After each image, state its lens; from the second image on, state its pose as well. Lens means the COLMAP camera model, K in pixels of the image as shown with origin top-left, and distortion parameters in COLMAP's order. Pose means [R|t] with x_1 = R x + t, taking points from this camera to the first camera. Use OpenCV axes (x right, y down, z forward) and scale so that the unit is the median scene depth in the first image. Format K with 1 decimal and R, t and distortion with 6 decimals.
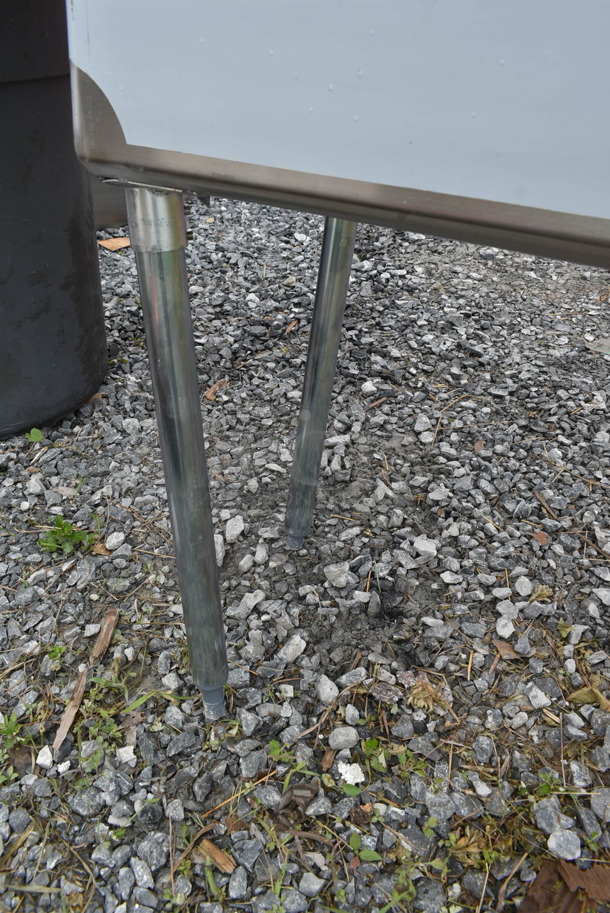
lens RADIAL K [[692.3, 0, 305.0], [0, 692.3, 456.5], [0, 0, 1]] dist [-0.027161, 0.007988]
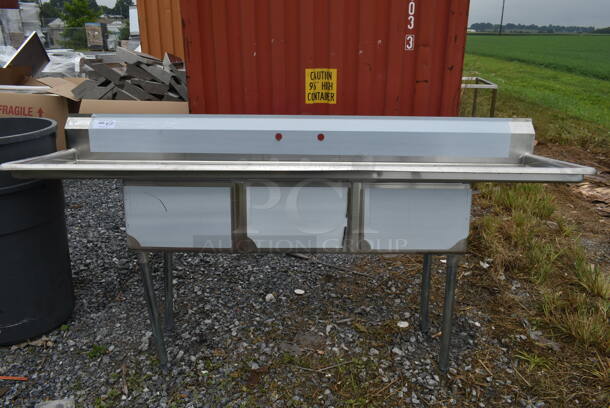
lens RADIAL K [[462.5, 0, 308.5], [0, 462.5, 202.4], [0, 0, 1]] dist [-0.027161, 0.007988]
pose [[0.870776, -0.170426, 0.461199, -0.326670], [0.280059, 0.942890, -0.180347, 0.116253], [-0.404124, 0.286205, 0.868775, -1.286592]]
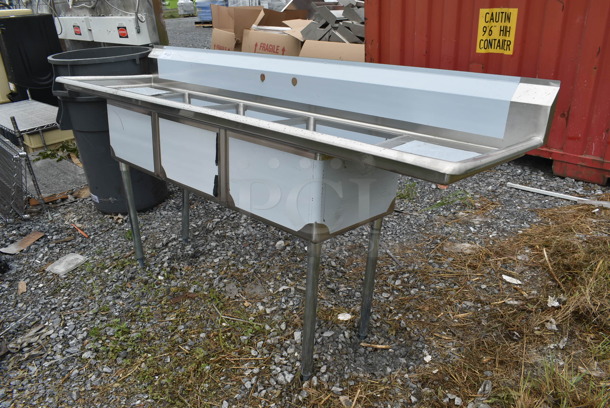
lens RADIAL K [[462.5, 0, 308.5], [0, 462.5, 202.4], [0, 0, 1]] dist [-0.027161, 0.007988]
pose [[0.972757, 0.048823, -0.226626, 1.170753], [-0.085571, 0.984157, -0.155279, 0.238044], [0.215454, 0.170442, 0.961524, -1.278543]]
